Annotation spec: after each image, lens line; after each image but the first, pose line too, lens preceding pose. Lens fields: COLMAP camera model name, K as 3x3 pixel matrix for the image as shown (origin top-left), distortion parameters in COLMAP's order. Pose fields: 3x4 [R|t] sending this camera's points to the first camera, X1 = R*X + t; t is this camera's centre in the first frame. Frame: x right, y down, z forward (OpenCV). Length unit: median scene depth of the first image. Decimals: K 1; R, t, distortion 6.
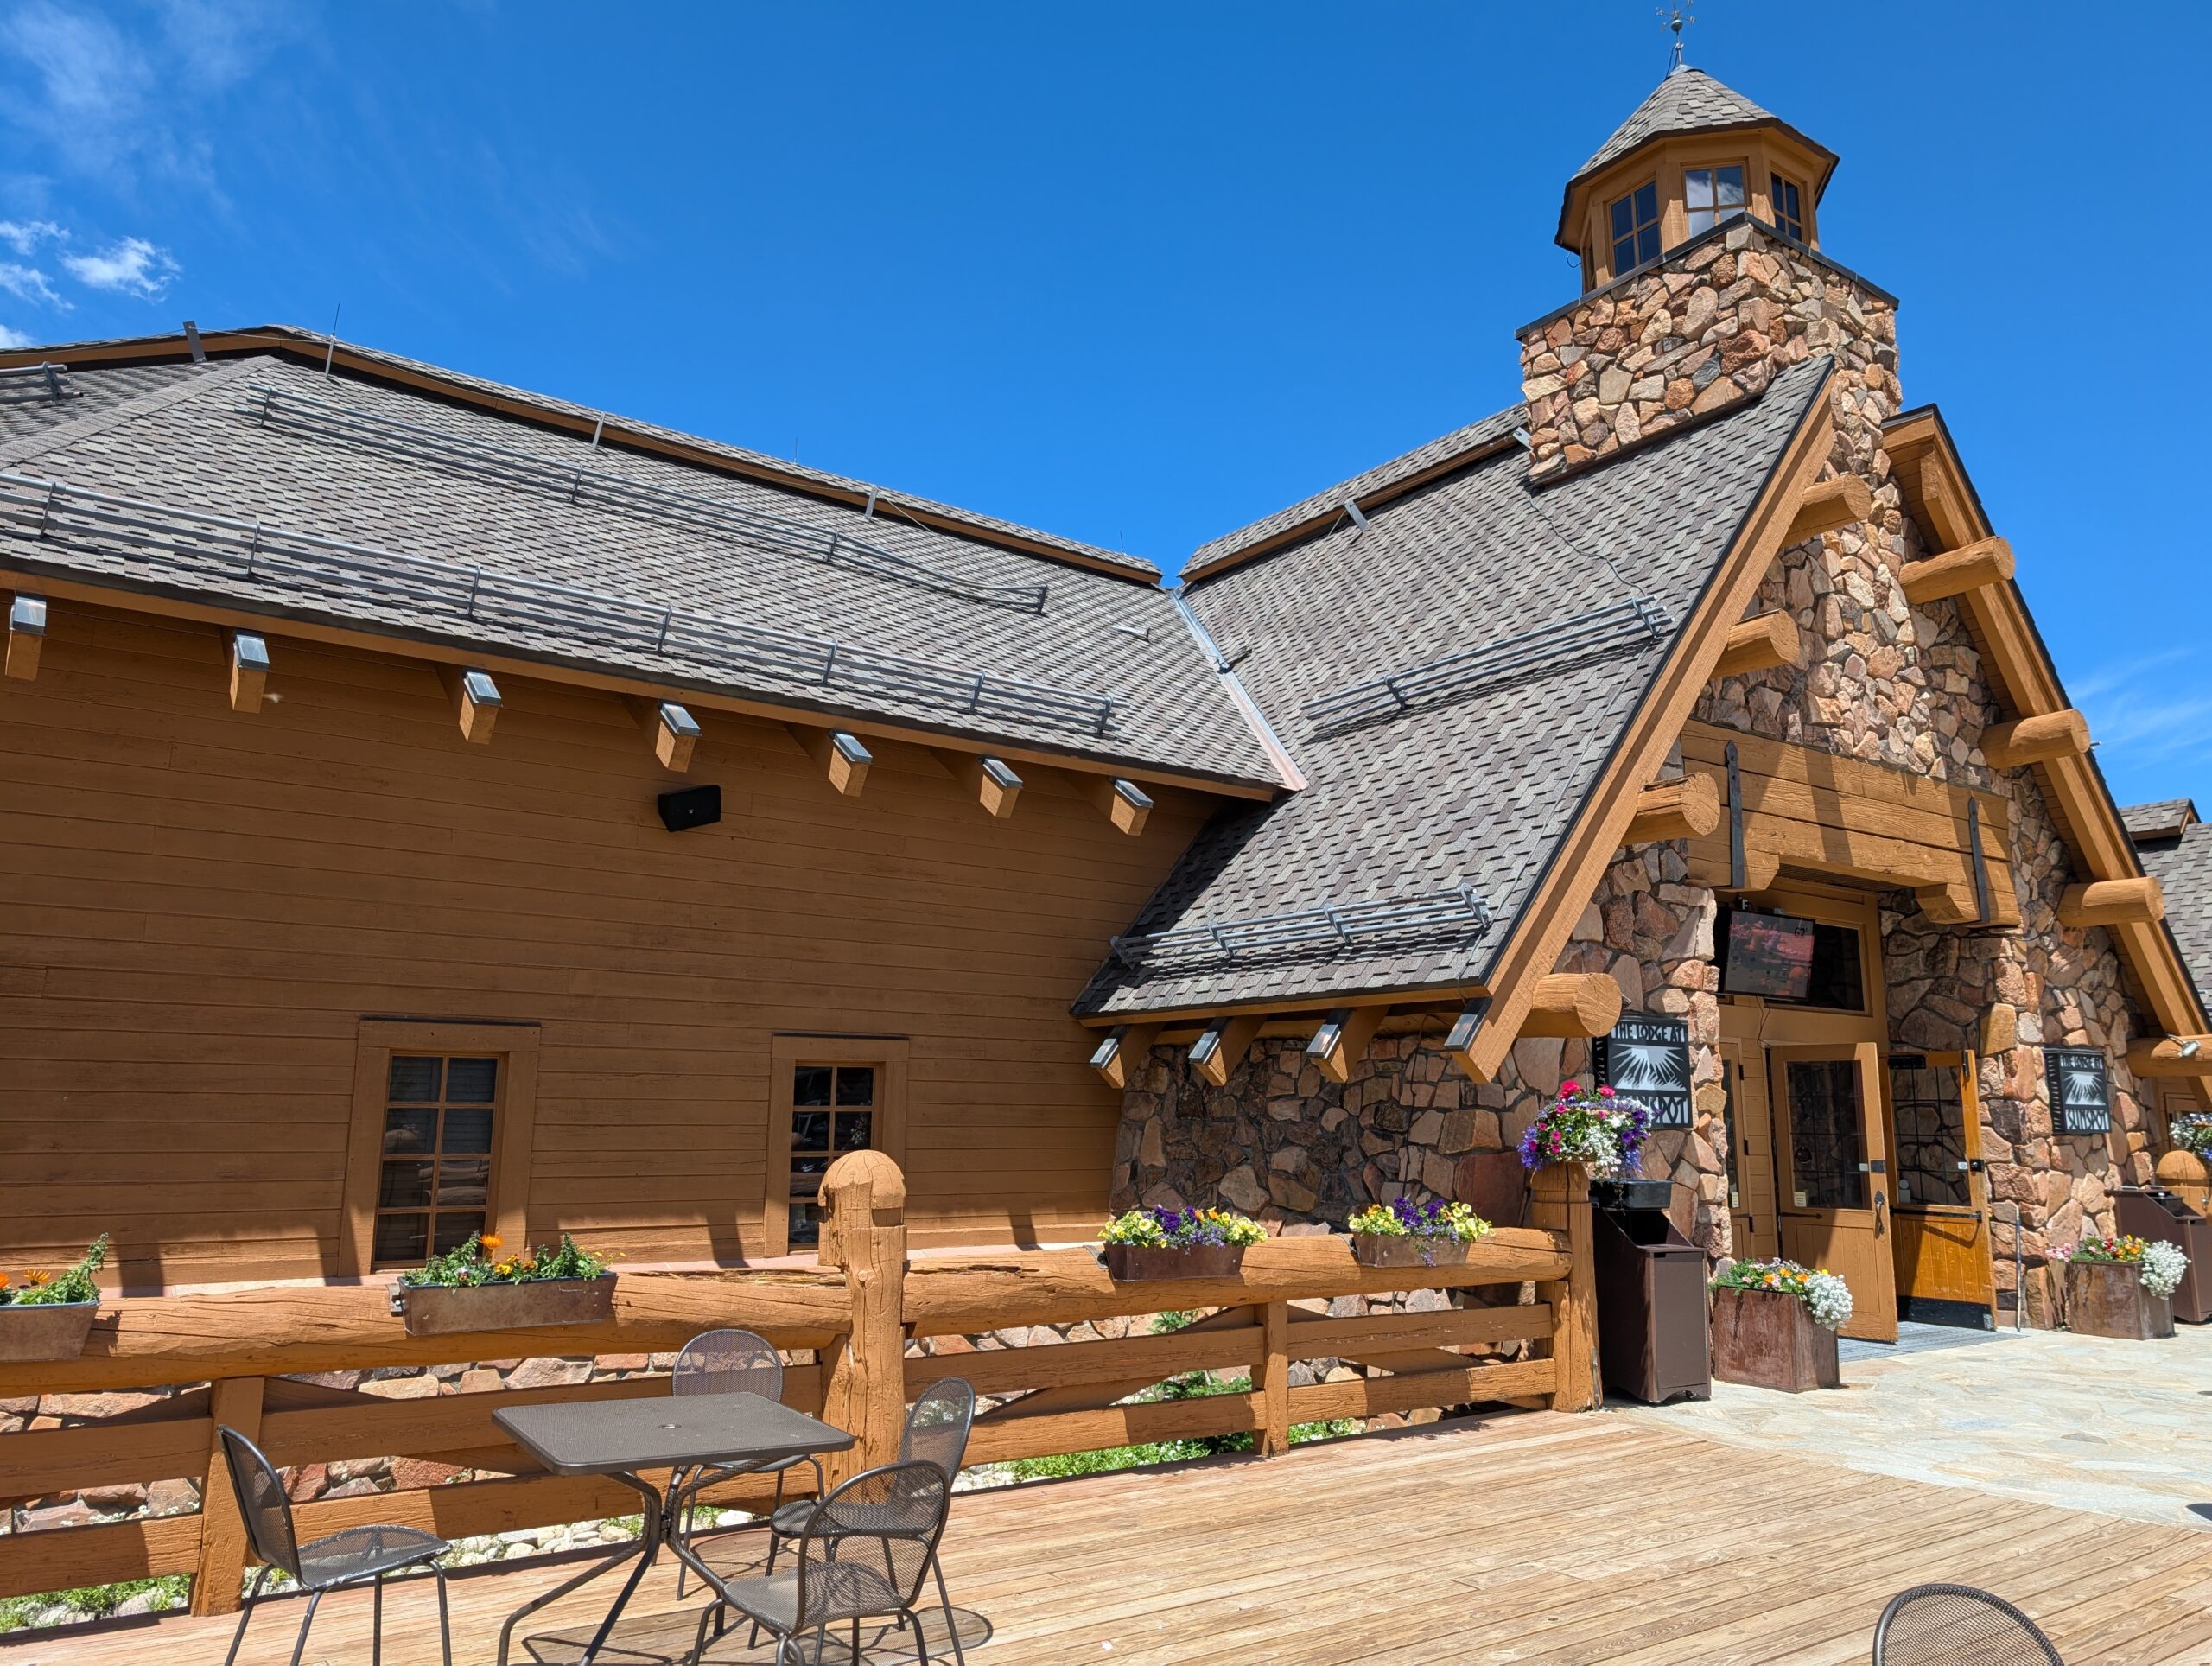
lens RADIAL K [[1584.8, 0, 1106.0], [0, 1584.8, 833.0], [0, 0, 1]] dist [0.034059, -0.031241]
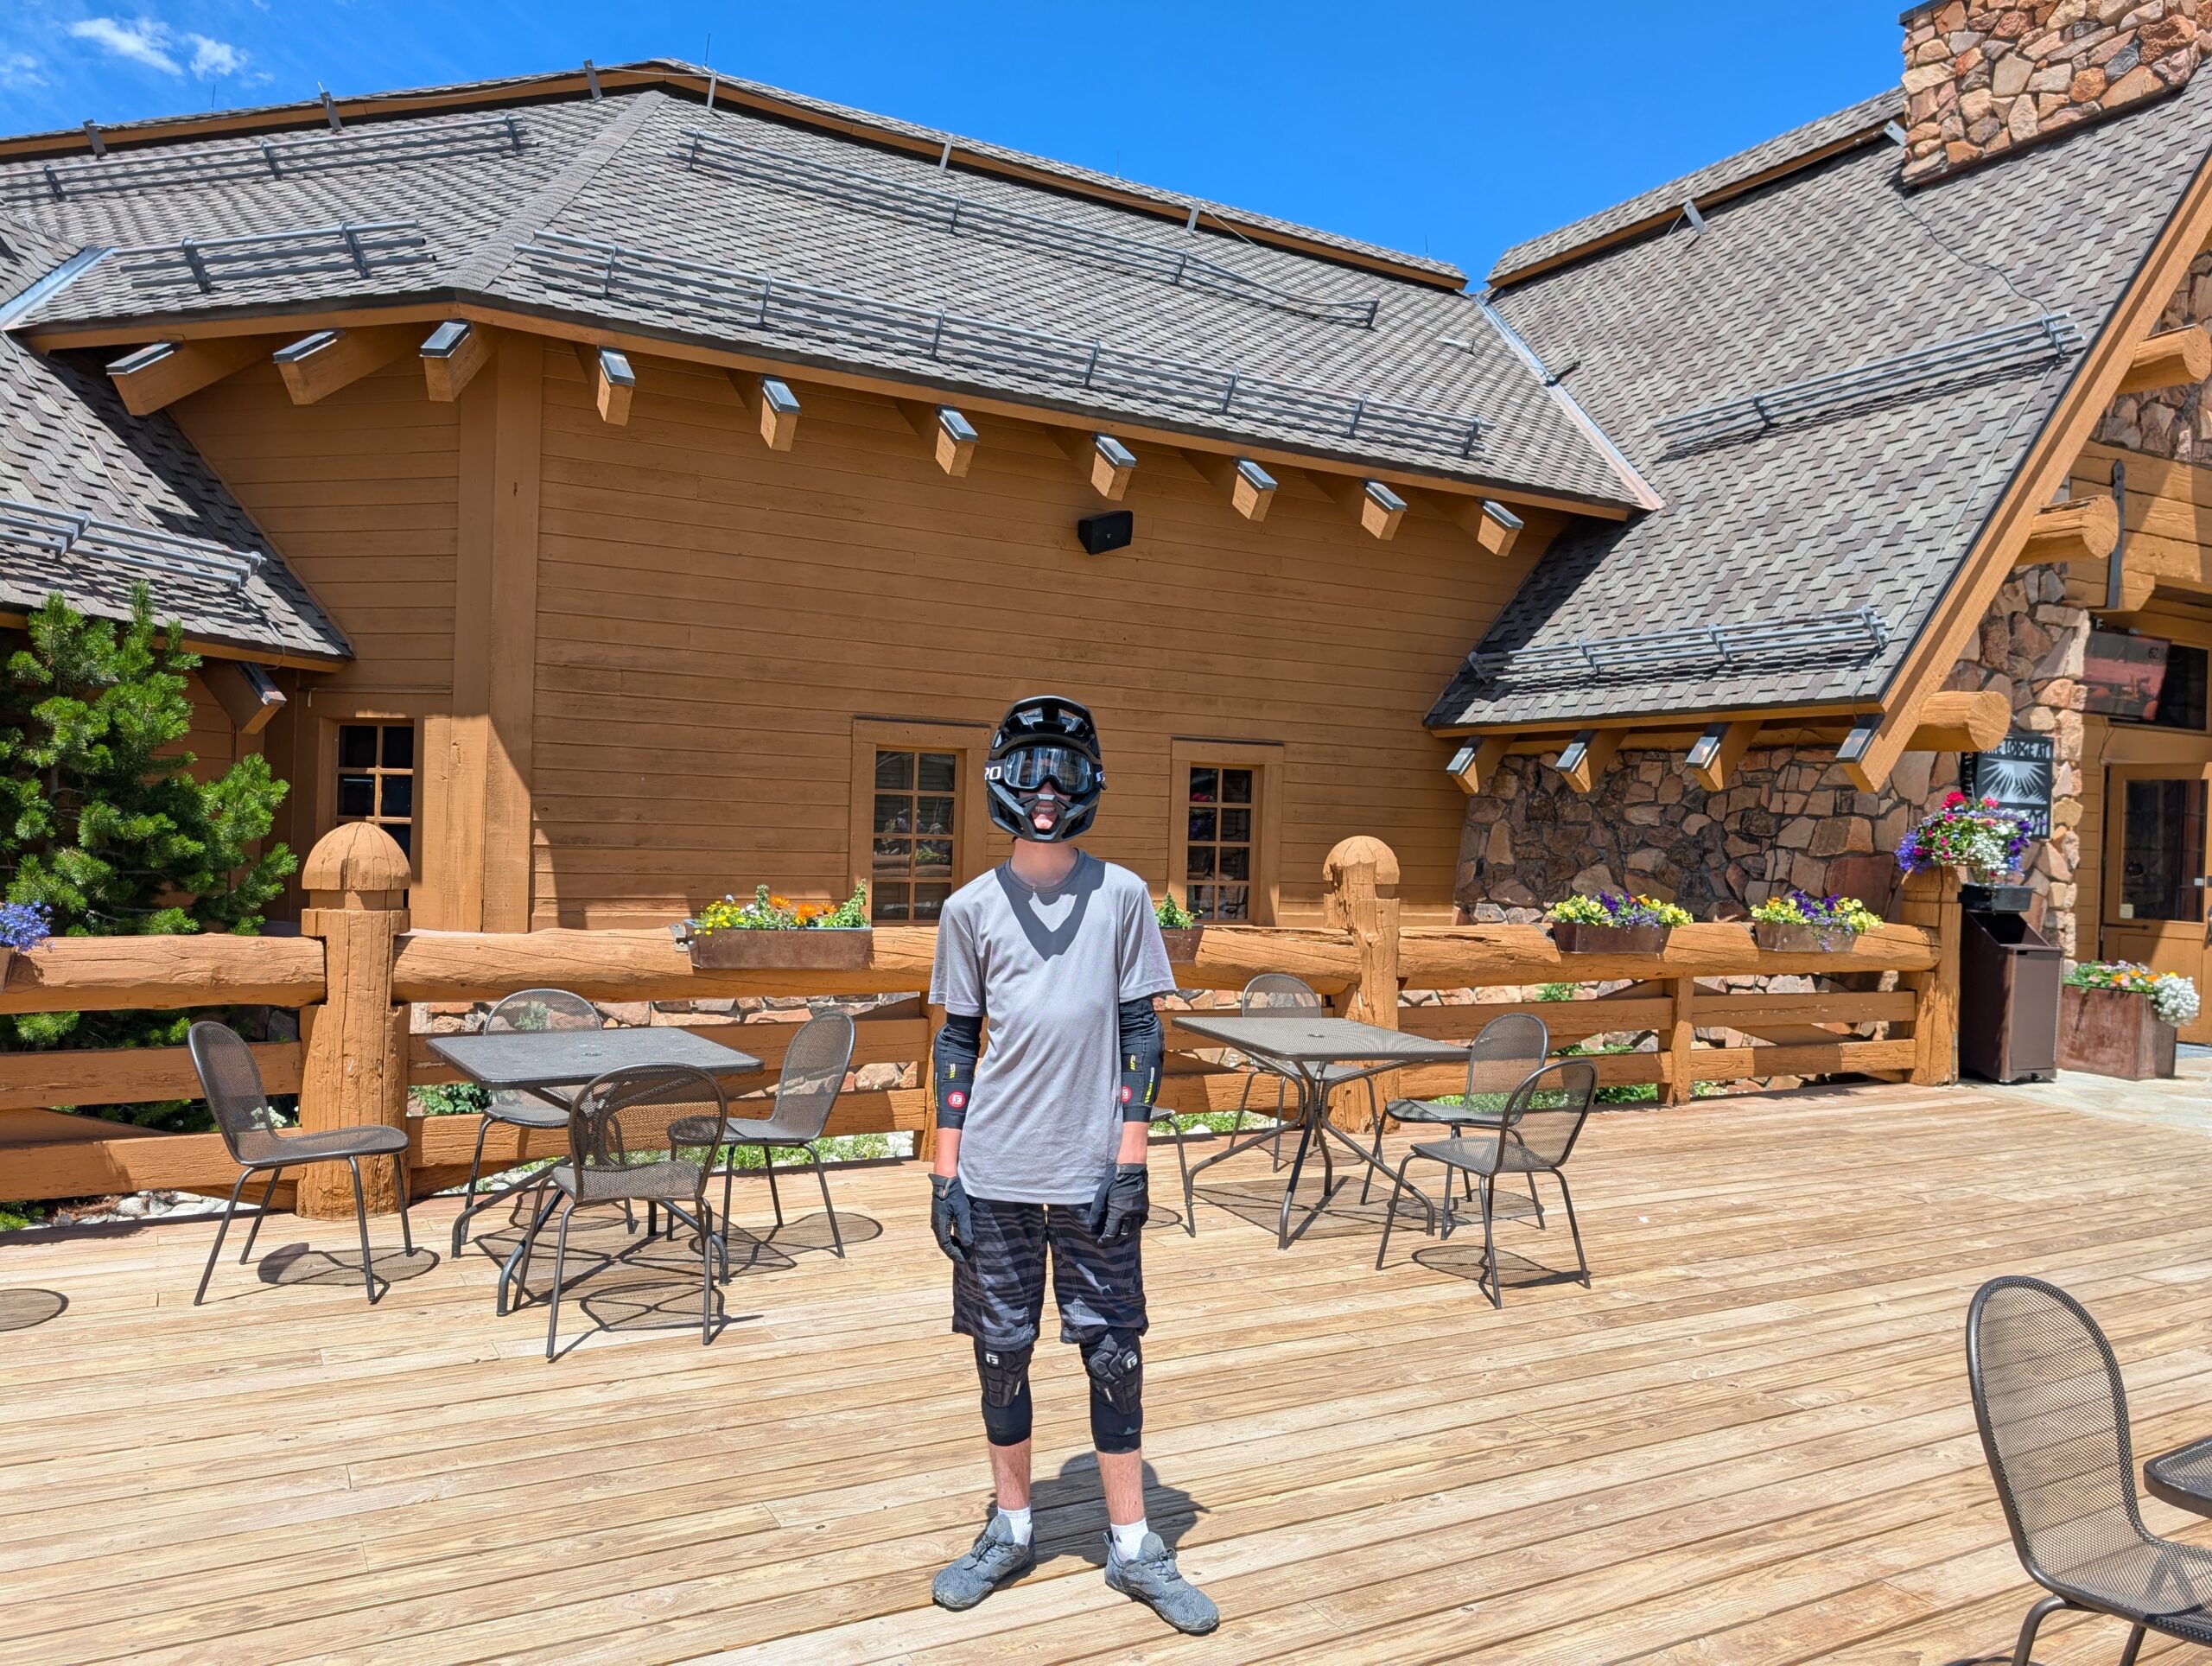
lens RADIAL K [[1586.9, 0, 1104.1], [0, 1586.9, 819.9], [0, 0, 1]] dist [0.017403, -0.013059]
pose [[0.992234, 0.022433, -0.122347, -0.122249], [-0.000840, 0.984789, 0.173755, -0.009659], [0.124384, -0.172303, 0.977159, -0.103501]]
